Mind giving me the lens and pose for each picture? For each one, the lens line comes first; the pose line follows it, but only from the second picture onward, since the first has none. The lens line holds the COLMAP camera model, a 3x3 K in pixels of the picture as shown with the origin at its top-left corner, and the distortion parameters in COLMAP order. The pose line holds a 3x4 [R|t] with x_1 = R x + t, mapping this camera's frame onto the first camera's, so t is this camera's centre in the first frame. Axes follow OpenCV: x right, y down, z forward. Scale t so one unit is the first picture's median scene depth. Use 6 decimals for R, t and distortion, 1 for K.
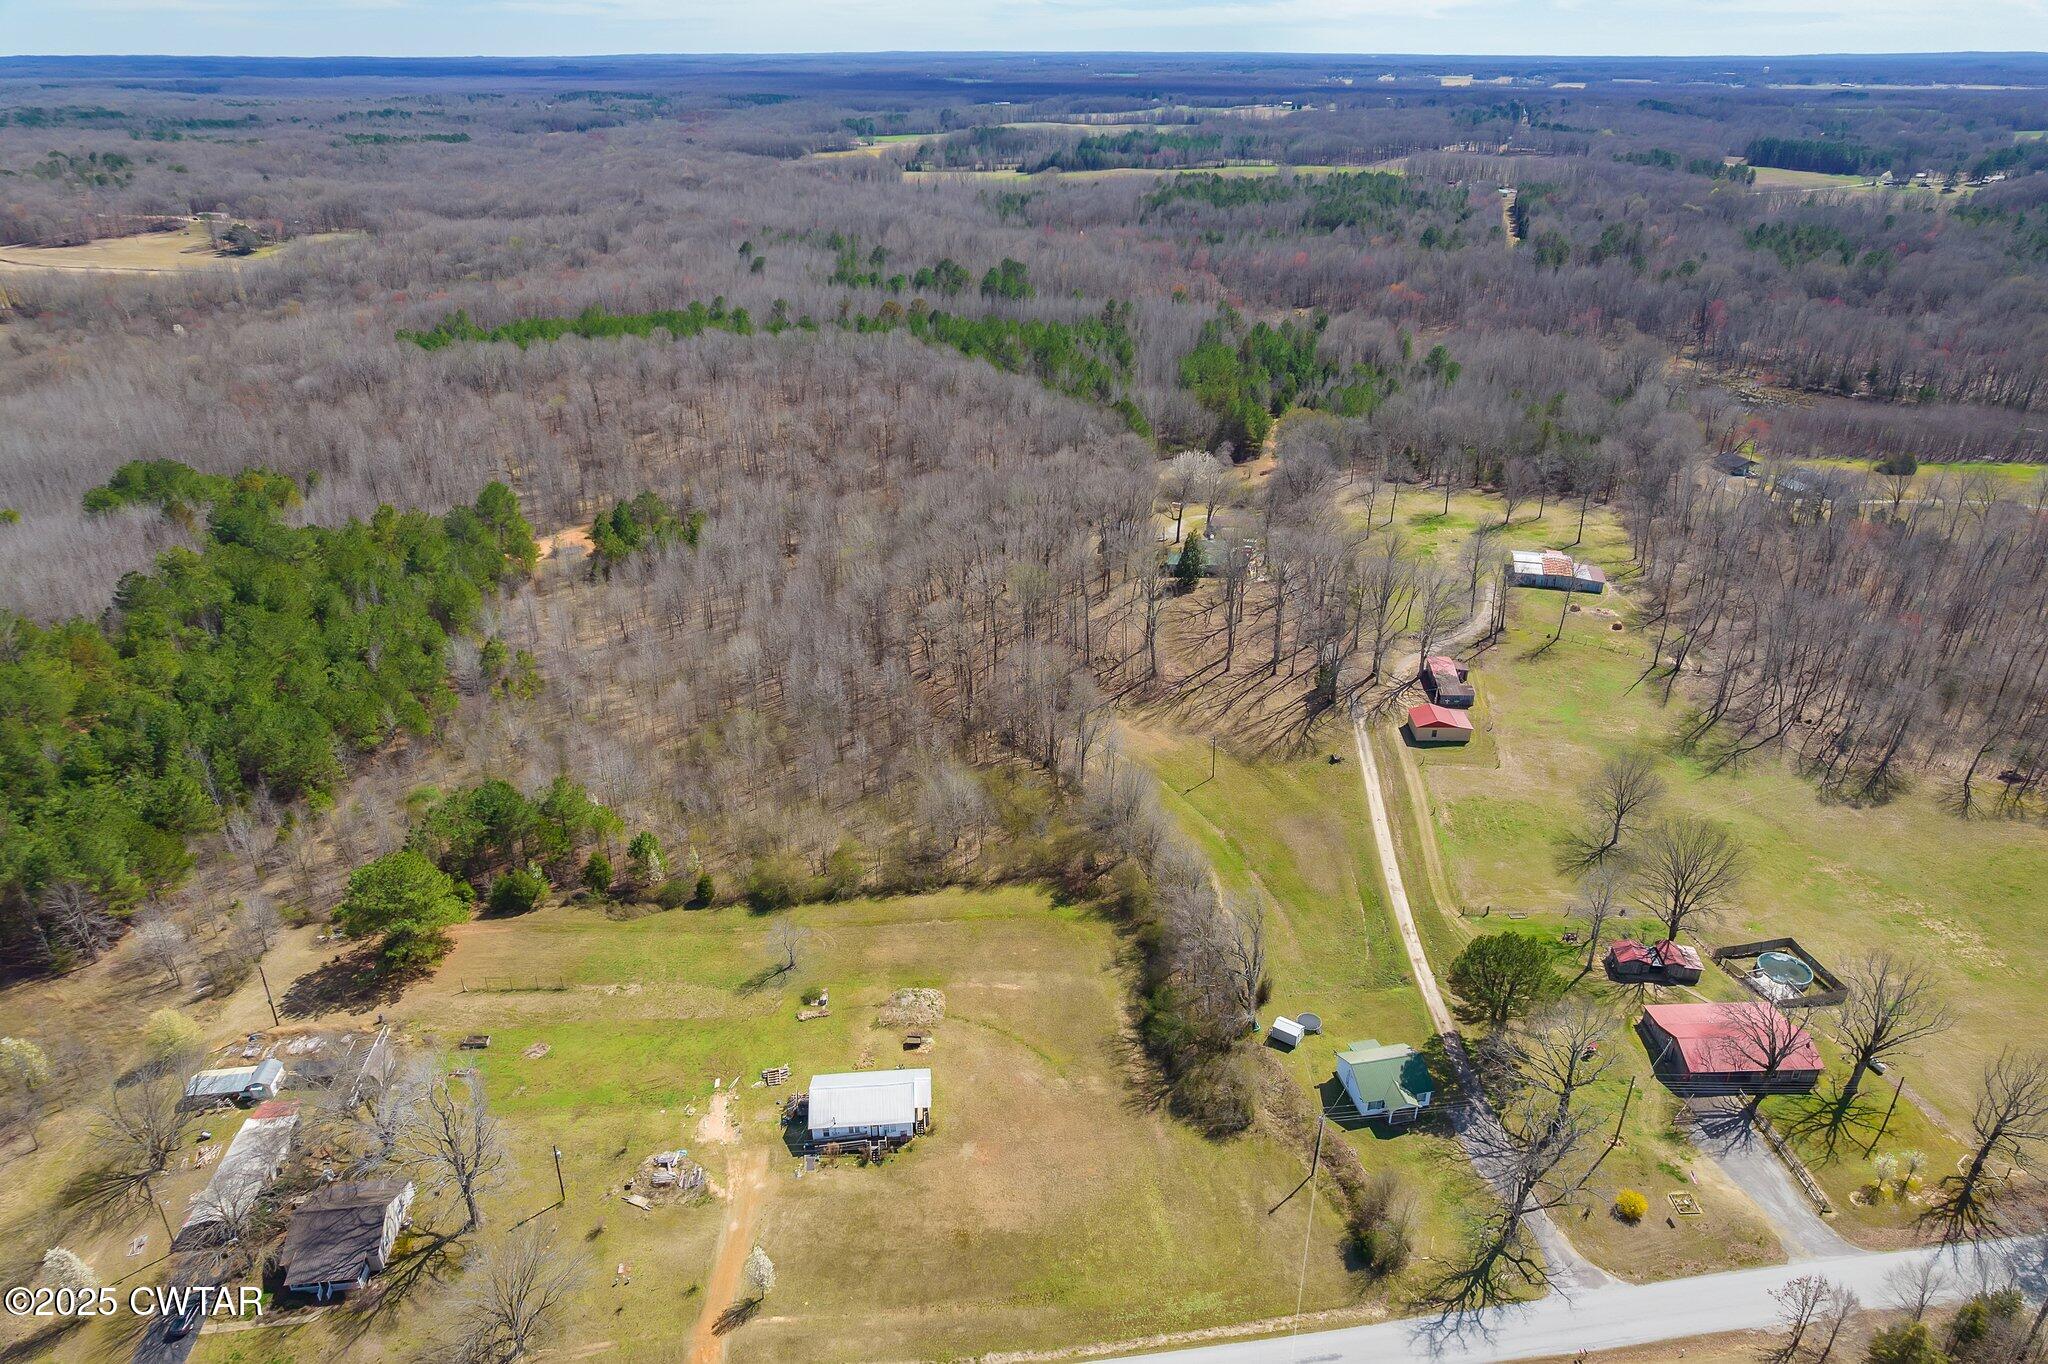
lens RADIAL K [[1321.8, 0, 1030.3], [0, 1321.8, 676.2], [0, 0, 1]] dist [-0.092847, 0.091456]
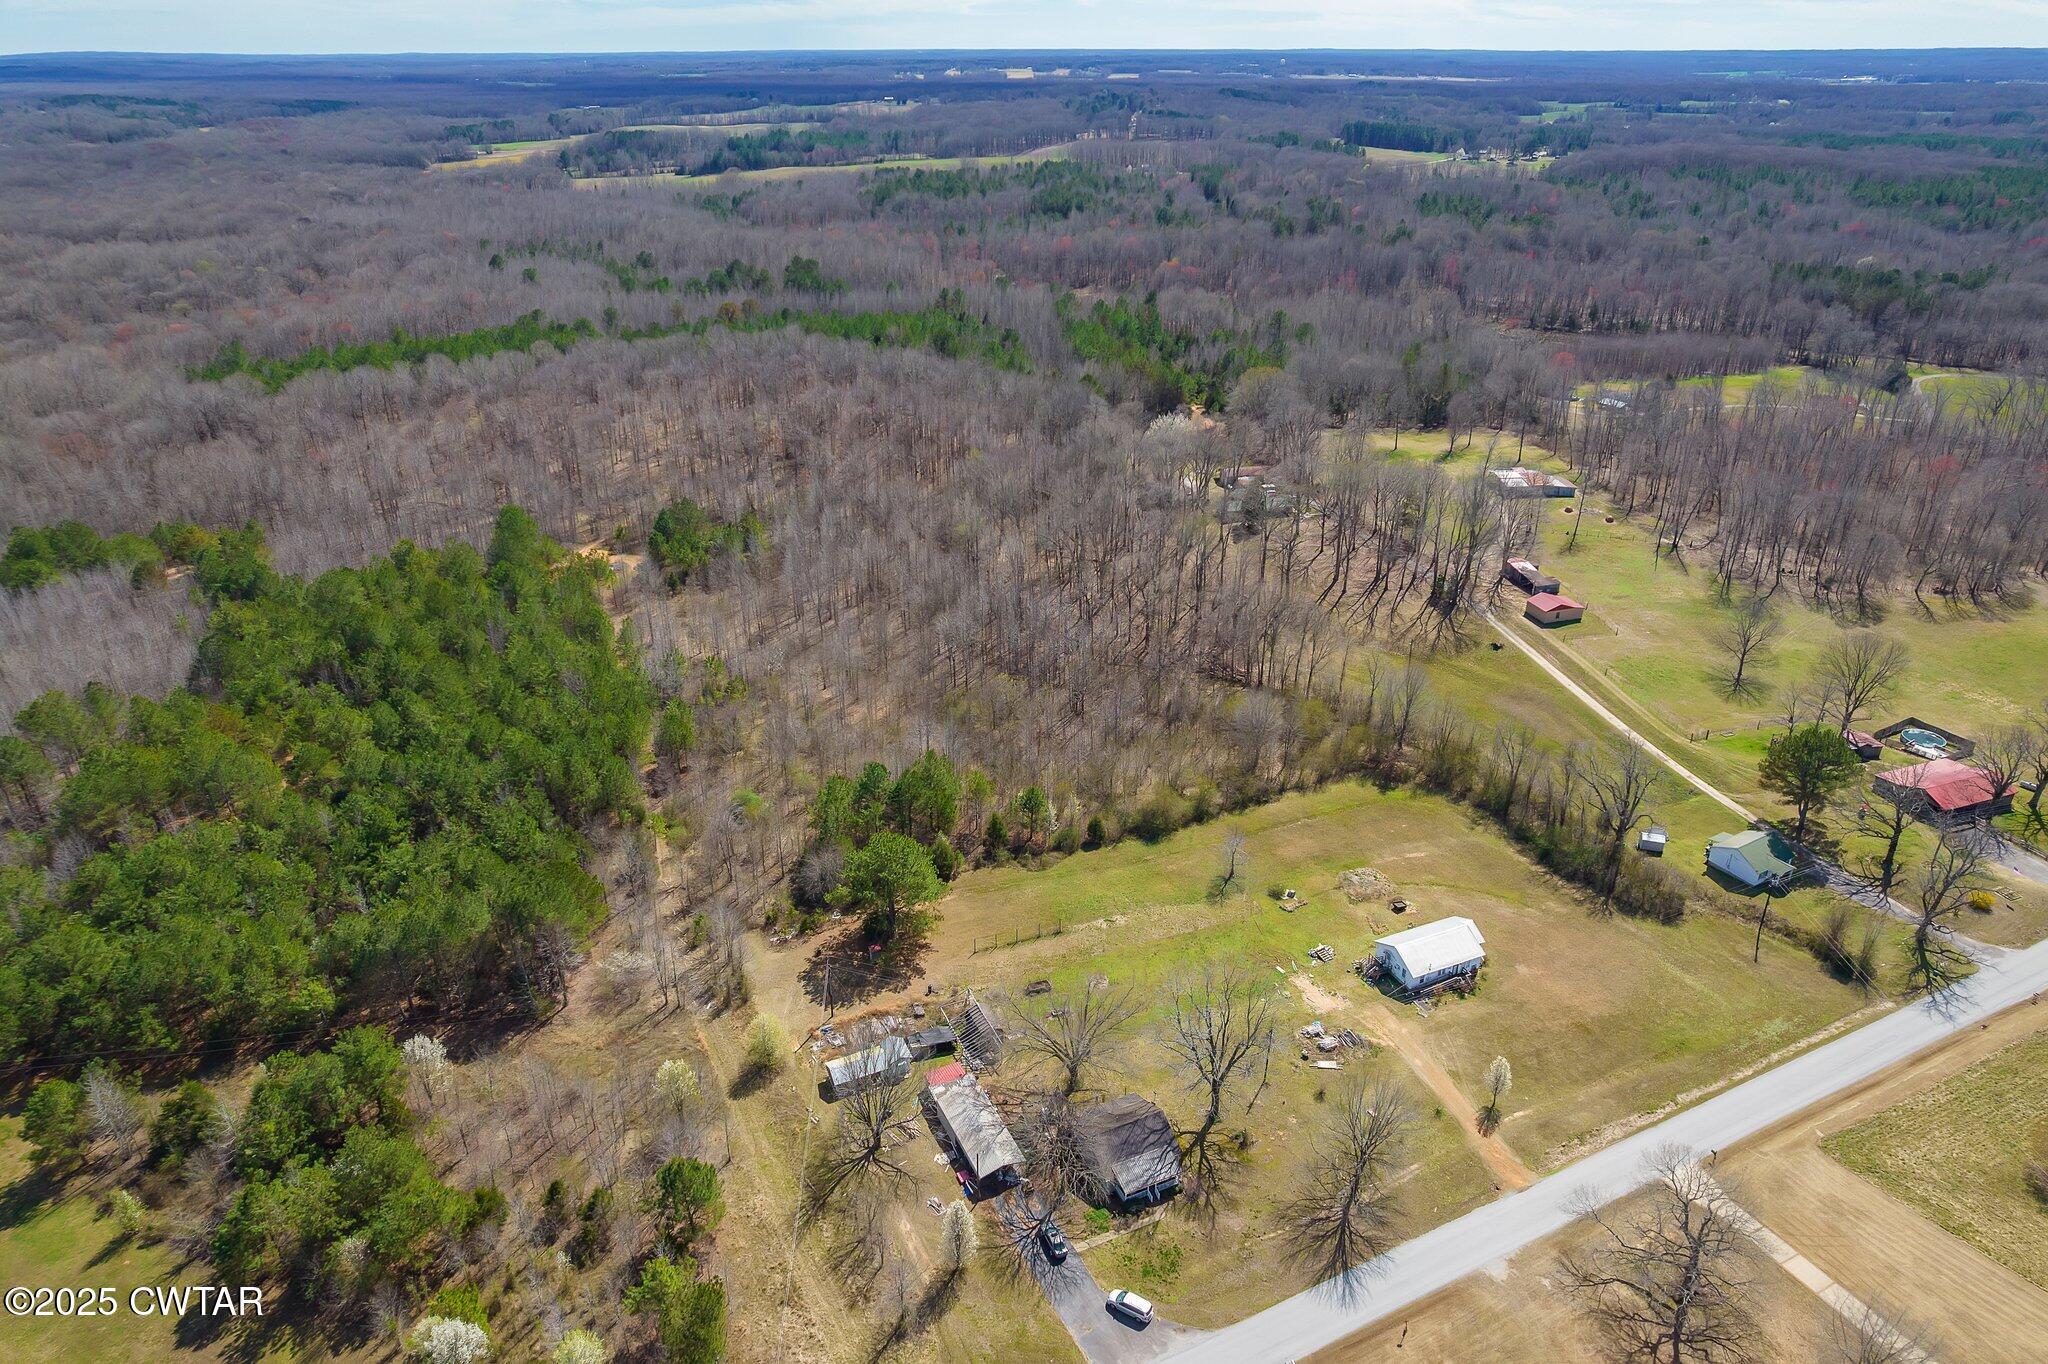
lens RADIAL K [[1321.8, 0, 1030.3], [0, 1321.8, 676.2], [0, 0, 1]] dist [-0.092847, 0.091456]
pose [[0.950156, -0.136865, 0.280127, -0.290749], [0.136456, 0.990422, 0.021060, 0.004567], [-0.280327, 0.018215, 0.959732, -0.006713]]
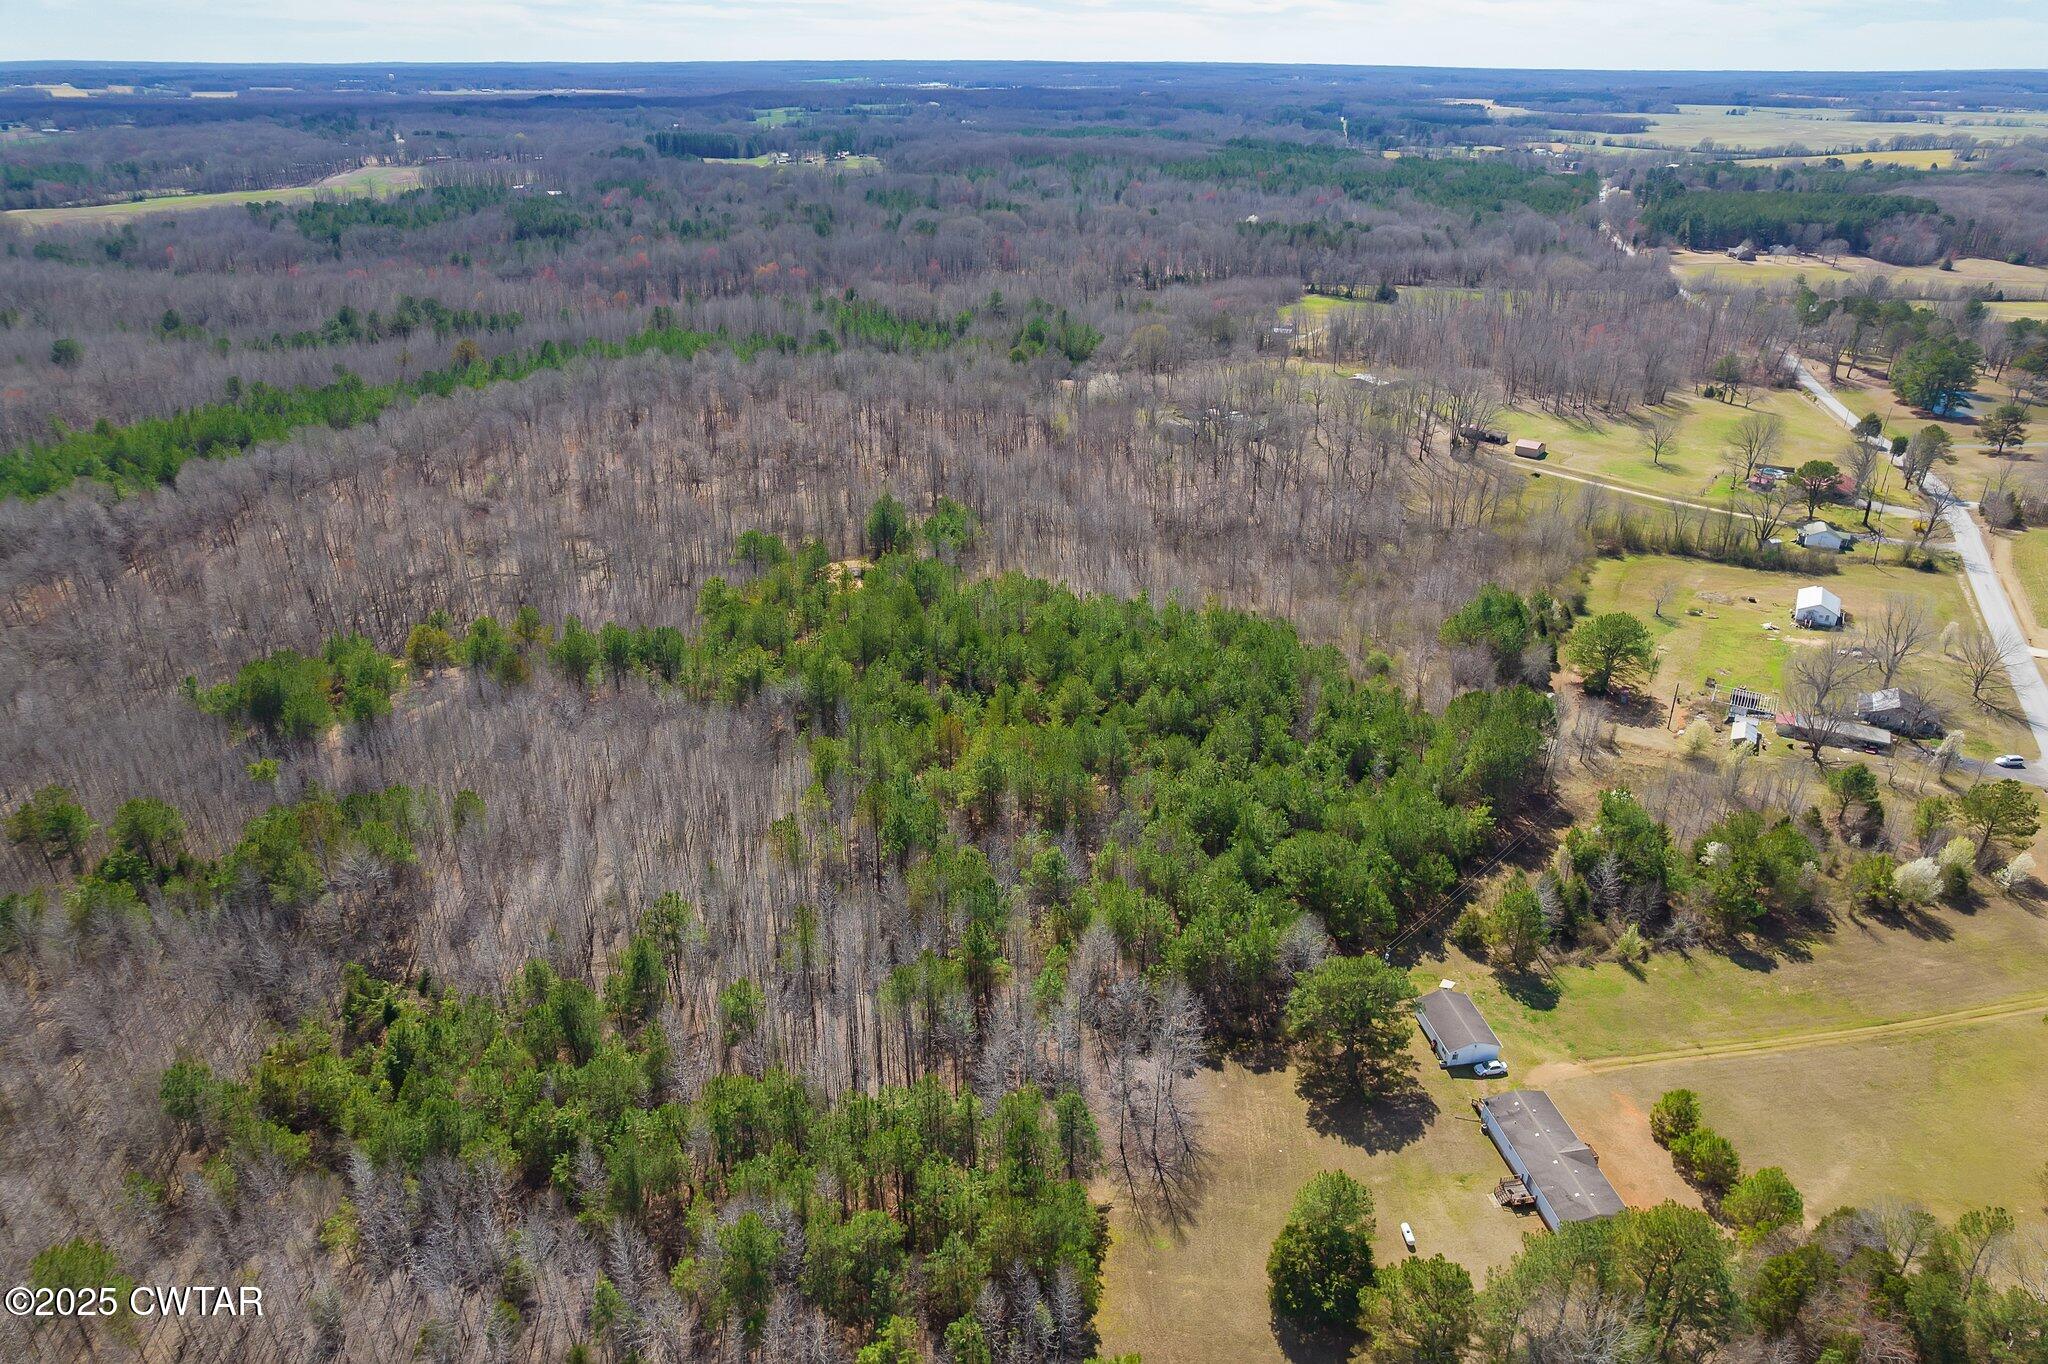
lens RADIAL K [[1321.8, 0, 1030.3], [0, 1321.8, 676.2], [0, 0, 1]] dist [-0.092847, 0.091456]
pose [[0.581237, -0.346338, 0.736351, -0.875805], [0.349763, 0.923381, 0.158221, -0.113885], [-0.734731, 0.165584, 0.657839, 0.234925]]
